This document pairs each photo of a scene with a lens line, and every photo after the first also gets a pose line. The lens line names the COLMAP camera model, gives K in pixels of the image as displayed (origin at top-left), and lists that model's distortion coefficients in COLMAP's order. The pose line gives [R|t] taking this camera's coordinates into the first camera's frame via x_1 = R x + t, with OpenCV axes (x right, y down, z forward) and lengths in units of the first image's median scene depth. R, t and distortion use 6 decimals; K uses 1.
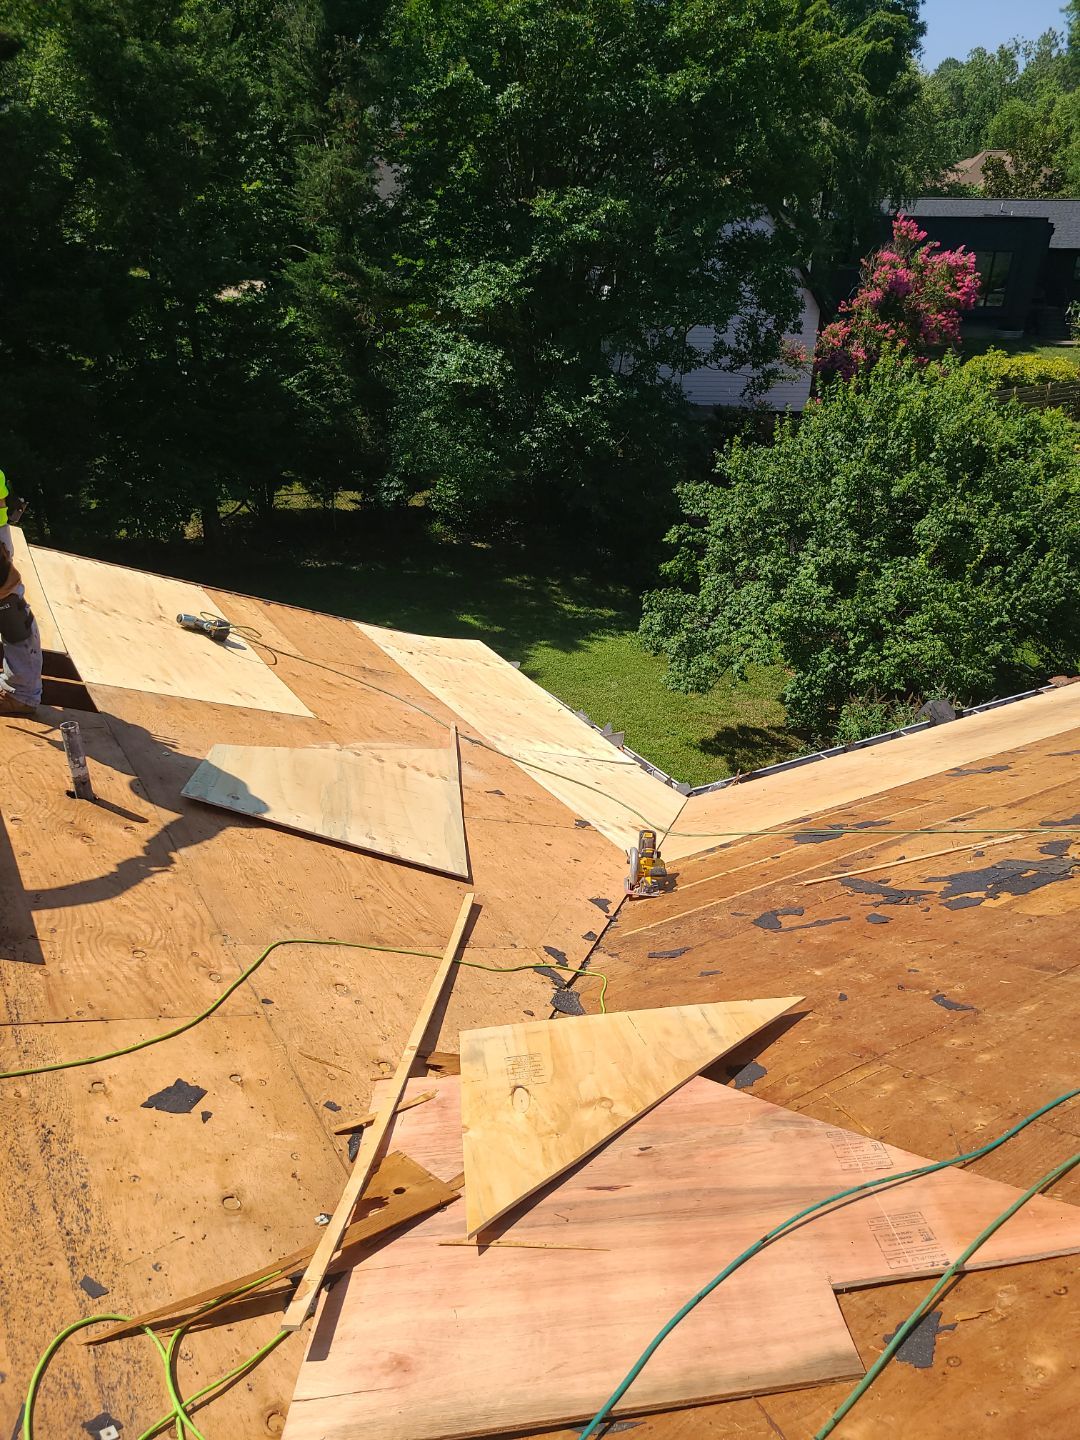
lens RADIAL K [[1071.0, 0, 543.1], [0, 1071.0, 733.2], [0, 0, 1]] dist [0.044193, -0.028394]
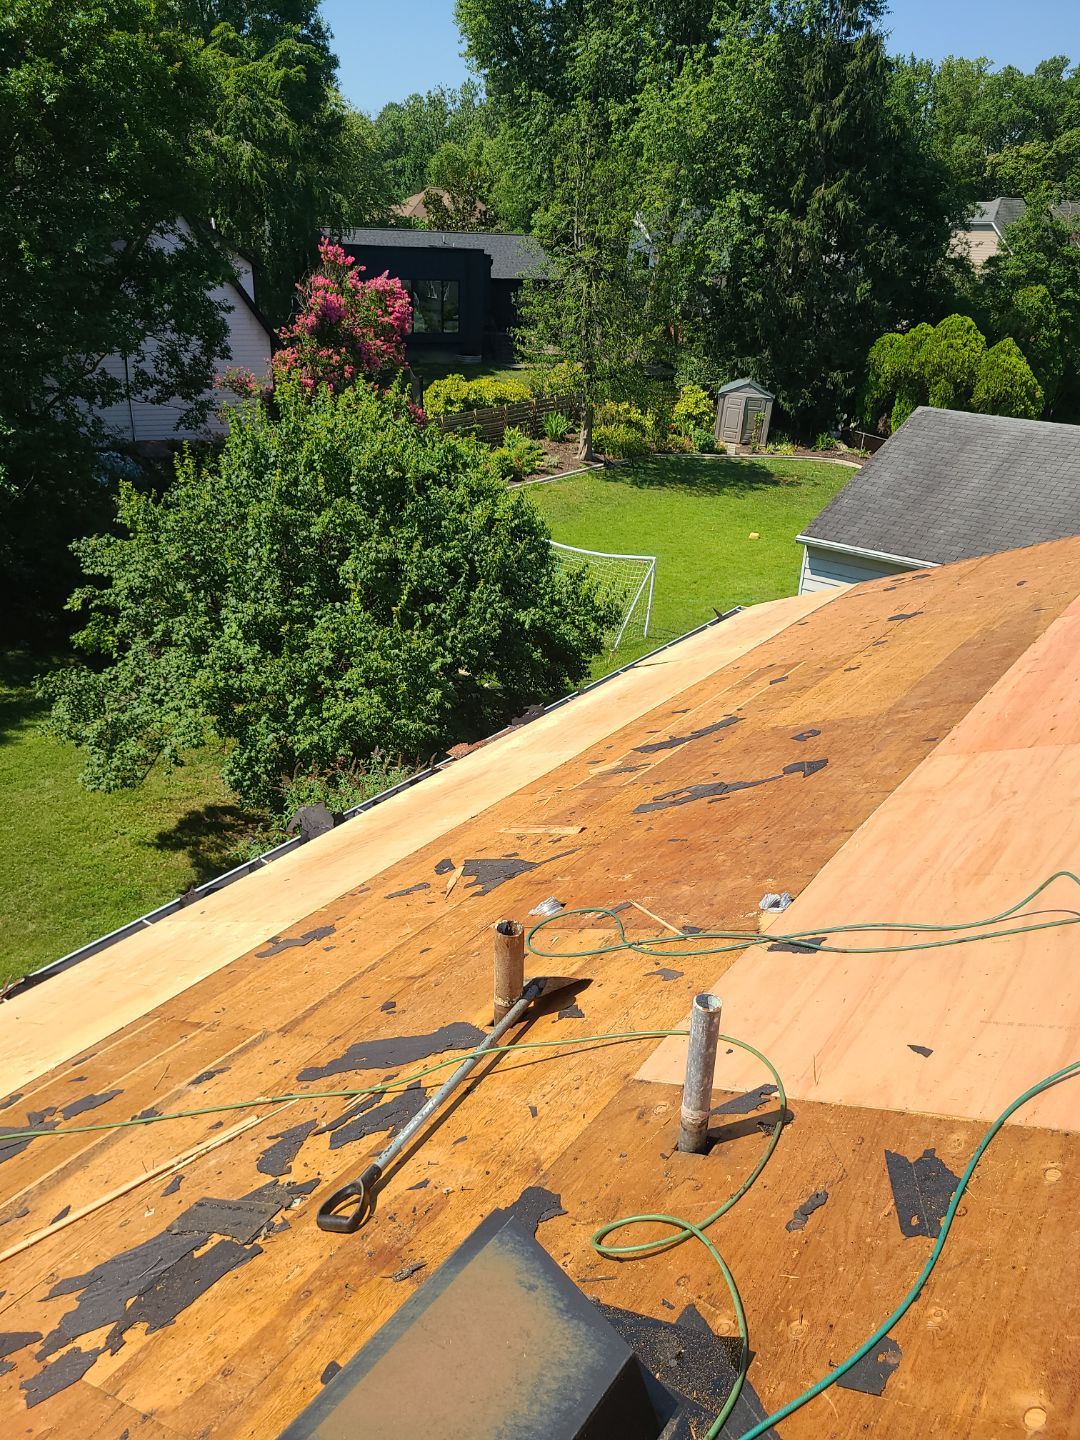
lens RADIAL K [[1071.0, 0, 536.2], [0, 1071.0, 710.6], [0, 0, 1]] dist [0.044193, -0.028394]
pose [[0.914546, -0.148417, 0.376268, 0.117221], [0.164177, 0.986380, -0.009972, -0.033059], [-0.369664, 0.070895, 0.926457, 0.098738]]
